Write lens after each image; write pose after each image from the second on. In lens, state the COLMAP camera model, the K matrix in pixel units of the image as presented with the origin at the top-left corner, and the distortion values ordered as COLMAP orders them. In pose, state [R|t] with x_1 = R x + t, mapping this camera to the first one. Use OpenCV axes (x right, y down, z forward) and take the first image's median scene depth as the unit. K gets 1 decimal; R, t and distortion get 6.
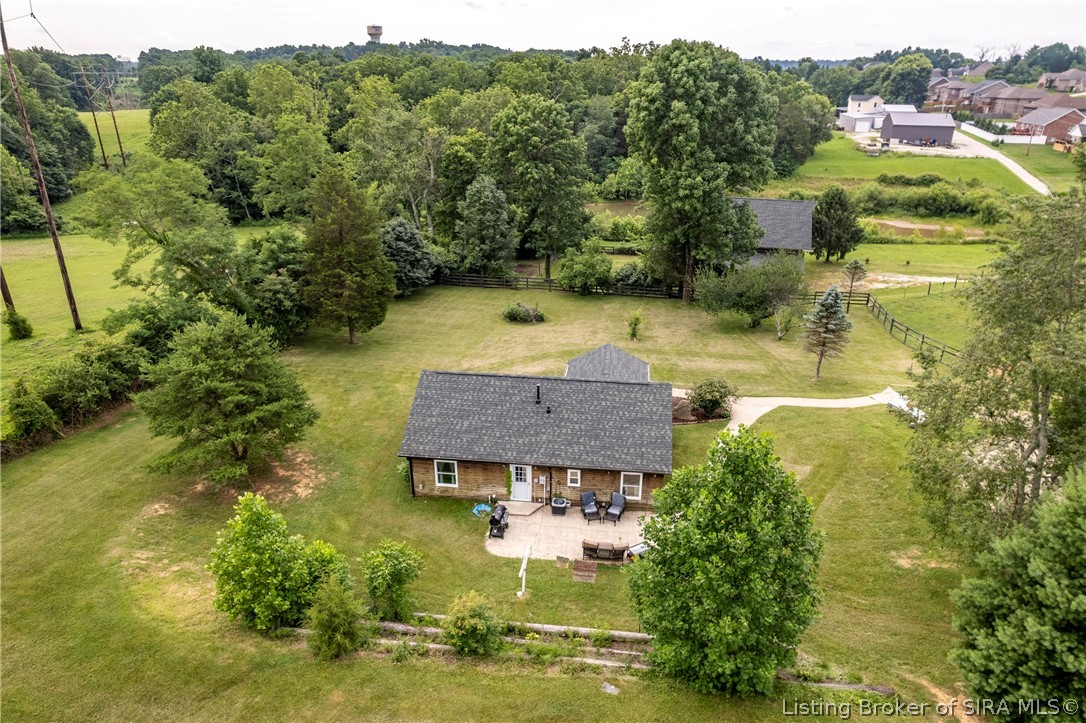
lens RADIAL K [[701.3, 0, 552.6], [0, 701.3, 359.9], [0, 0, 1]] dist [-0.086395, 0.082878]
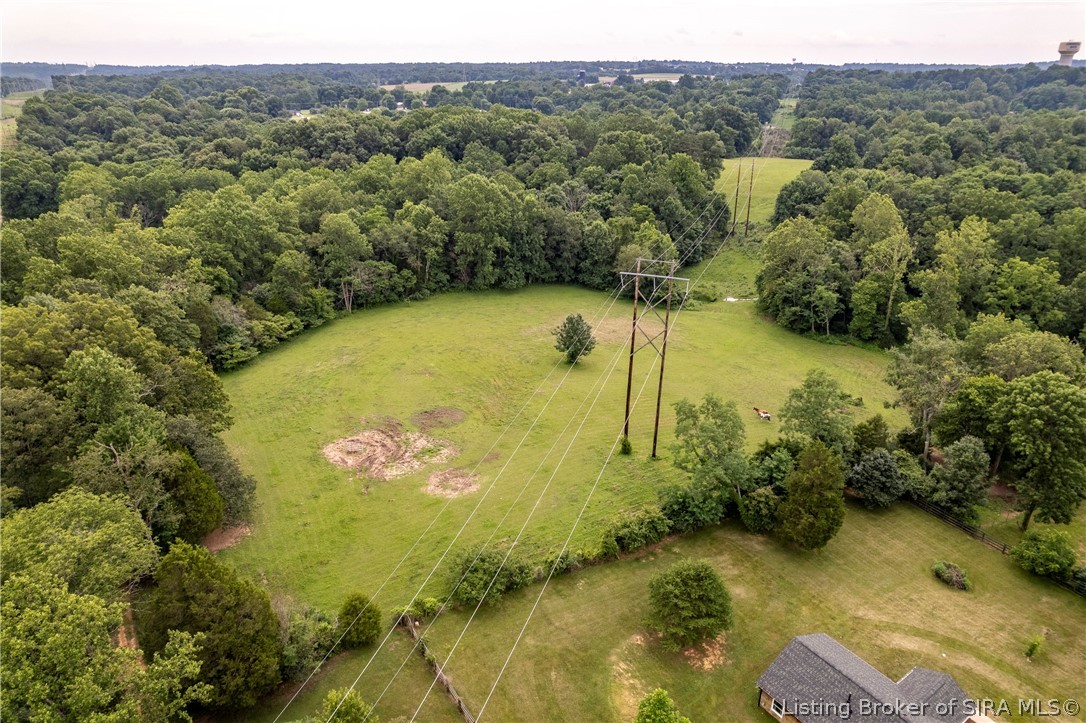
lens RADIAL K [[701.3, 0, 552.6], [0, 701.3, 359.9], [0, 0, 1]] dist [-0.086395, 0.082878]
pose [[0.670887, 0.296102, -0.679878, 0.219306], [-0.296086, 0.947530, 0.120501, -0.408523], [0.679885, 0.120460, 0.723357, -0.410710]]
